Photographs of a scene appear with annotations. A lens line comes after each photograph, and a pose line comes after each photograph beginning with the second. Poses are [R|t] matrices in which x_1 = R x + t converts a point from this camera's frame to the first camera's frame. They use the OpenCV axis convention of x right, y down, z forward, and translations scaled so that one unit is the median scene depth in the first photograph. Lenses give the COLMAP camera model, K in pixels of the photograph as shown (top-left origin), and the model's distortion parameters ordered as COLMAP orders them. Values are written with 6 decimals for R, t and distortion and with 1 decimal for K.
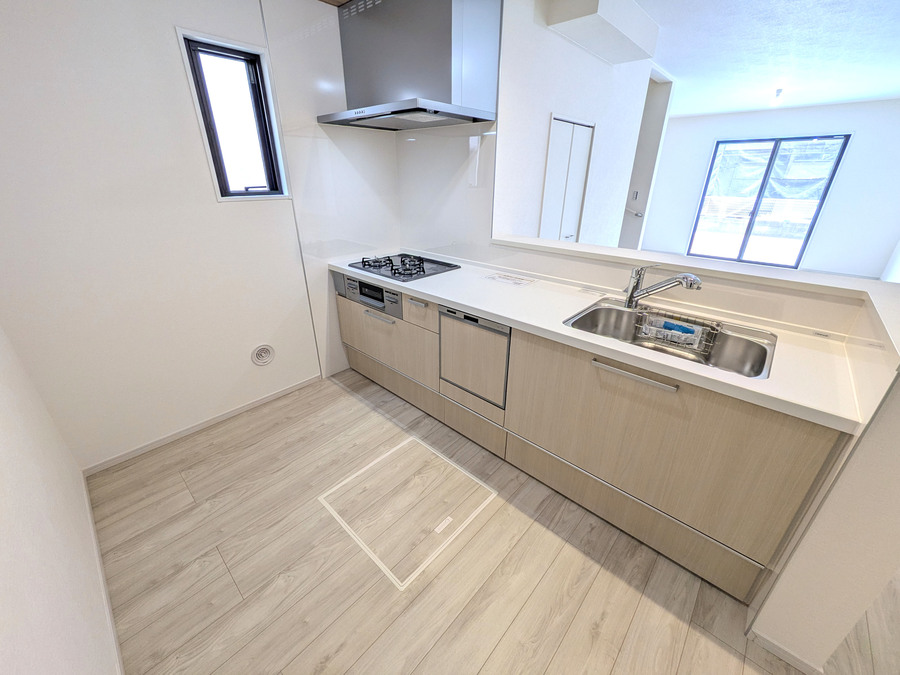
lens RADIAL K [[358.4, 0, 451.9], [0, 358.4, 335.3], [0, 0, 1]] dist [0.002006, -0.000228]
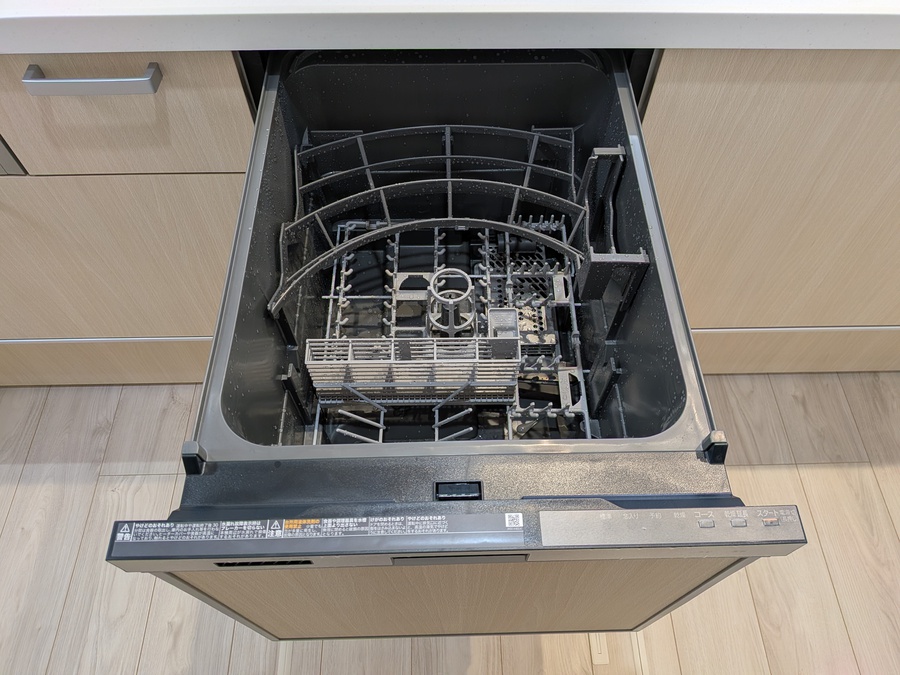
lens RADIAL K [[646.4, 0, 449.3], [0, 646.4, 340.7], [0, 0, 1]] dist [0.020117, -0.036412]
pose [[0.717295, -0.592873, 0.366046, -0.205232], [0.276198, 0.724247, 0.631808, -0.190021], [-0.639689, -0.352091, 0.683249, 0.727906]]
